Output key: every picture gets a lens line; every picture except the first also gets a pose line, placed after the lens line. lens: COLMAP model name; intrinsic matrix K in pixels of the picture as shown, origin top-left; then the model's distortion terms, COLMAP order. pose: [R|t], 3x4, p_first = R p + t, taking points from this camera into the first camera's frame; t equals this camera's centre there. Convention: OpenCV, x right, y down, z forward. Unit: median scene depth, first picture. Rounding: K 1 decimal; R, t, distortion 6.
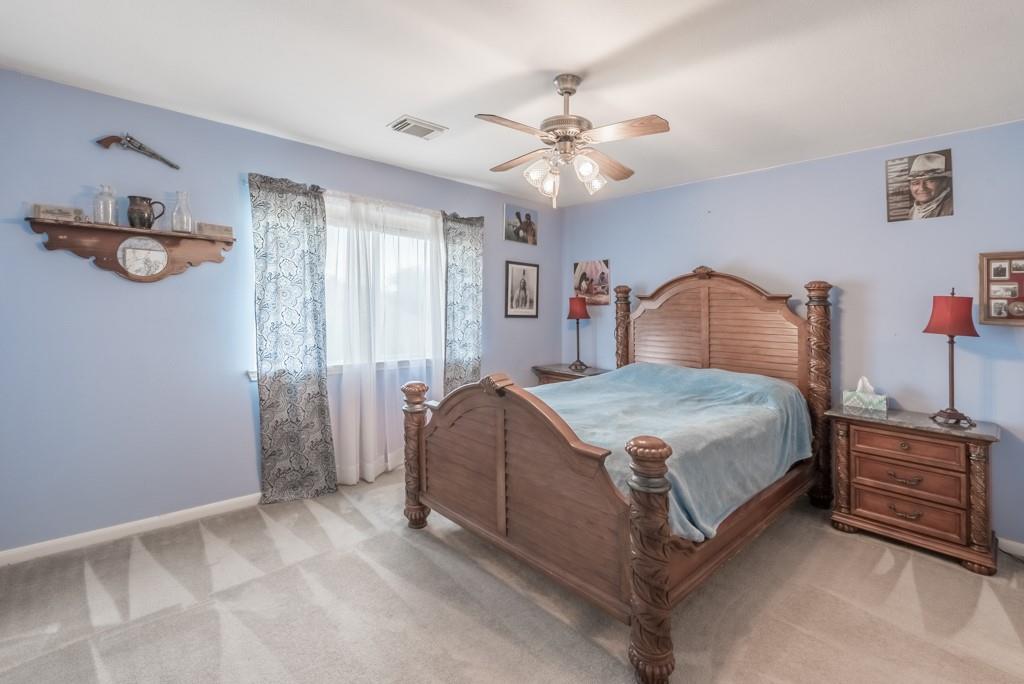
lens RADIAL K [[457.7, 0, 527.1], [0, 457.7, 305.0], [0, 0, 1]] dist [0.000099, 0.000016]
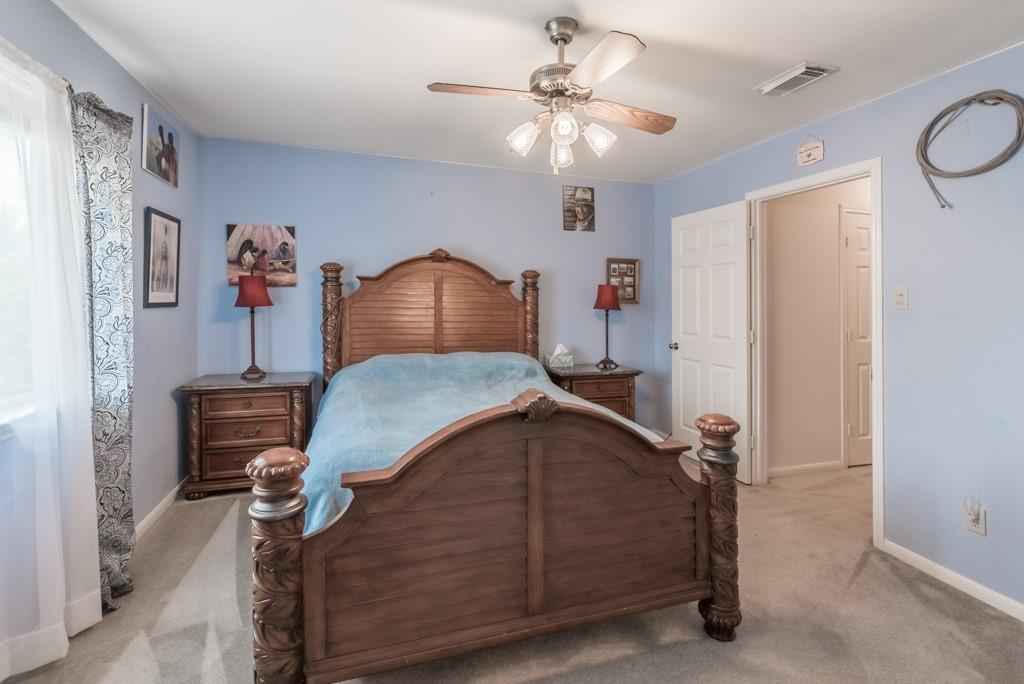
lens RADIAL K [[455.7, 0, 510.1], [0, 455.7, 287.7], [0, 0, 1]] dist [-0.000937, -0.000068]
pose [[0.448359, 0.003719, 0.893846, -0.469182], [-0.014483, 0.999890, 0.003105, -0.007840], [-0.893736, -0.014337, 0.448364, 0.476562]]
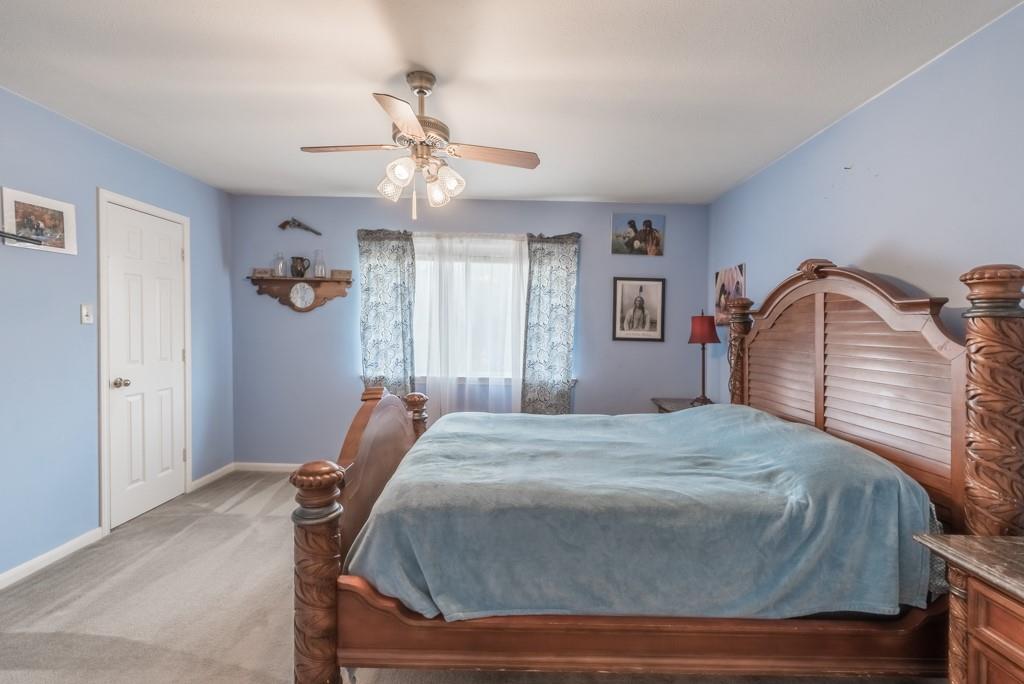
lens RADIAL K [[446.8, 0, 514.0], [0, 446.8, 339.0], [0, 0, 1]] dist [-0.000771, -0.000155]
pose [[0.725228, 0.009060, -0.688449, 0.567105], [0.000450, 0.999907, 0.013633, 0.016902], [0.688508, -0.010197, 0.725157, 0.309703]]
